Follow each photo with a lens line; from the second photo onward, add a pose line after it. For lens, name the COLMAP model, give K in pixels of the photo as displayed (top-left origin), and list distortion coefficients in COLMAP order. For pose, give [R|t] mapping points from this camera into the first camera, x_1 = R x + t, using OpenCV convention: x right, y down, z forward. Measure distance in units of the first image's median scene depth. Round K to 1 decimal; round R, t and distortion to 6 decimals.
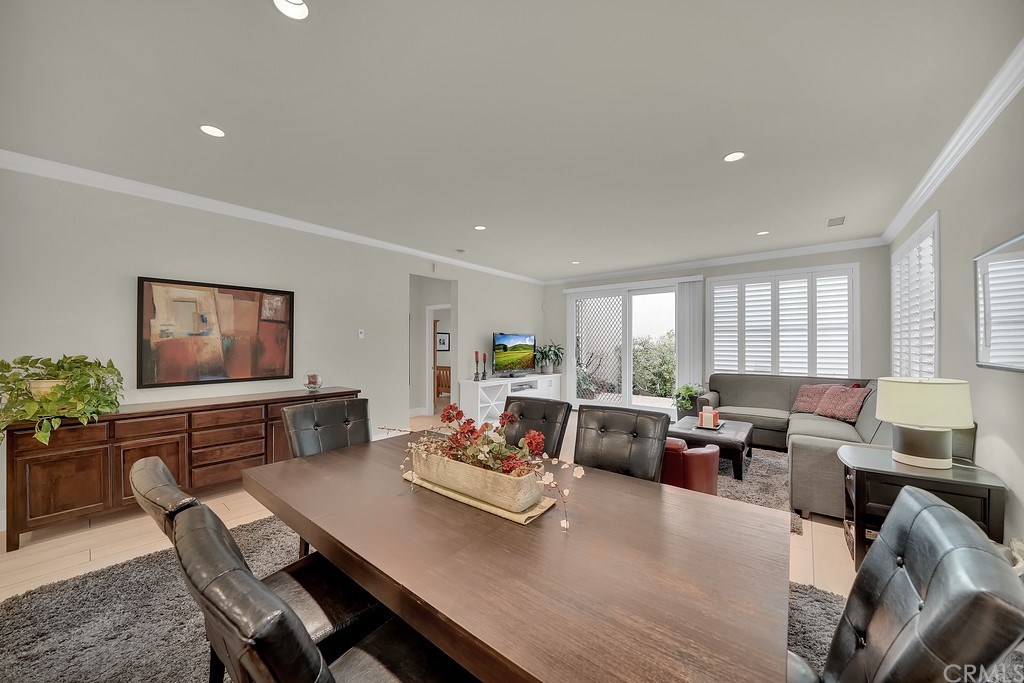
lens RADIAL K [[355.9, 0, 502.7], [0, 355.9, 342.5], [0, 0, 1]] dist [-0.001257, -0.000041]
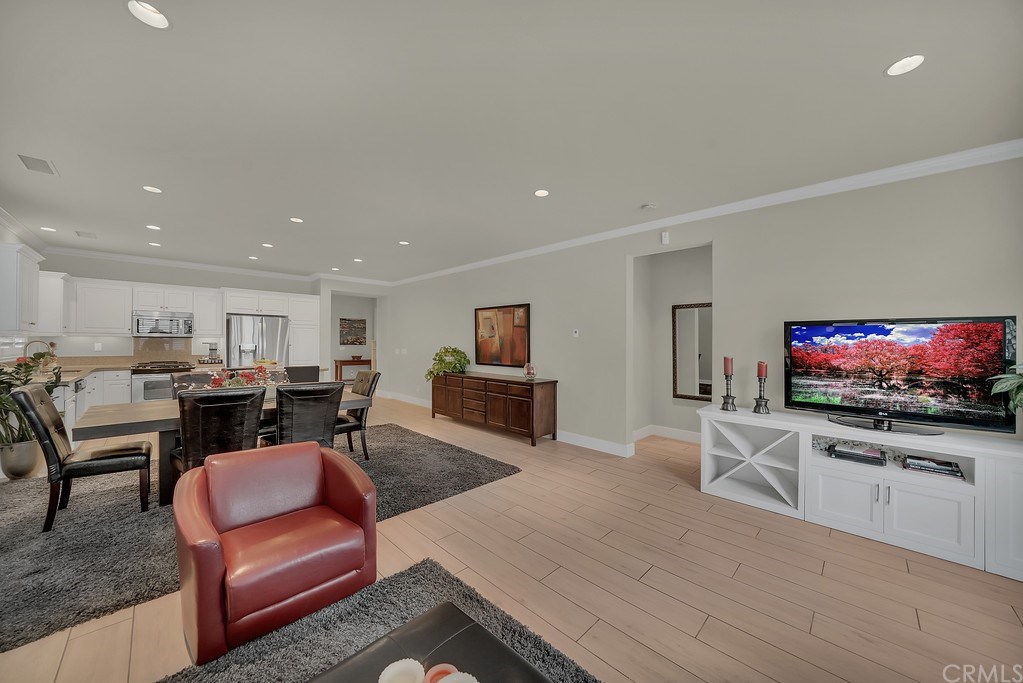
lens RADIAL K [[363.5, 0, 511.5], [0, 363.5, 341.5], [0, 0, 1]] dist [-0.009997, 0.000010]
pose [[-0.081839, -0.000652, -0.996645, 0.787828], [-0.002651, 0.999996, -0.000437, 0.000686], [0.996642, 0.002606, -0.081841, 1.072779]]
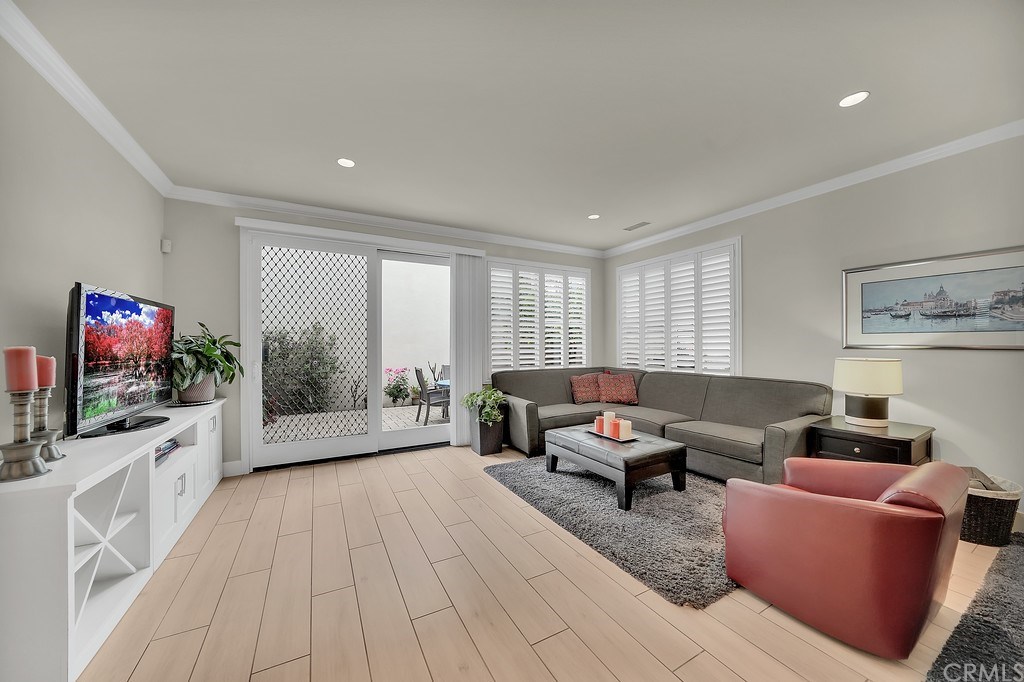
lens RADIAL K [[355.9, 0, 502.7], [0, 355.9, 342.0], [0, 0, 1]] dist [-0.001257, -0.000041]
pose [[0.373170, 0.006422, 0.927741, -0.246249], [-0.000034, 0.999976, -0.006908, 0.033877], [-0.927763, 0.002546, 0.373161, 0.954548]]
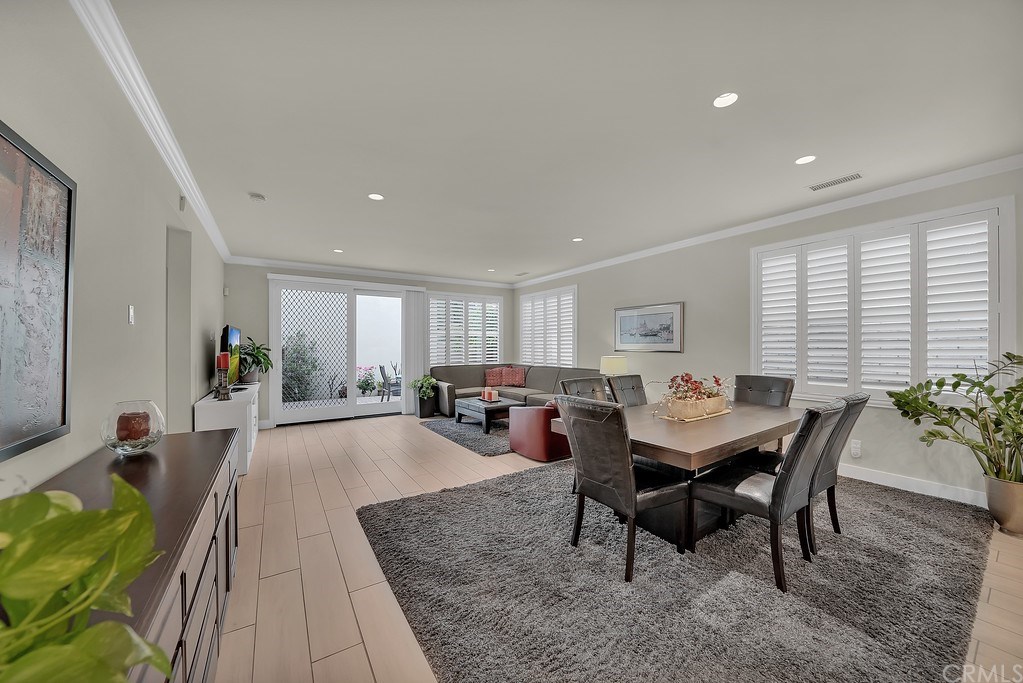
lens RADIAL K [[363.5, 0, 511.5], [0, 363.5, 341.5], [0, 0, 1]] dist [-0.009997, 0.000010]
pose [[0.283066, 0.010096, 0.959047, -0.823033], [0.000940, 0.999941, -0.010804, 0.017434], [-0.959100, 0.003960, 0.283040, 0.504485]]
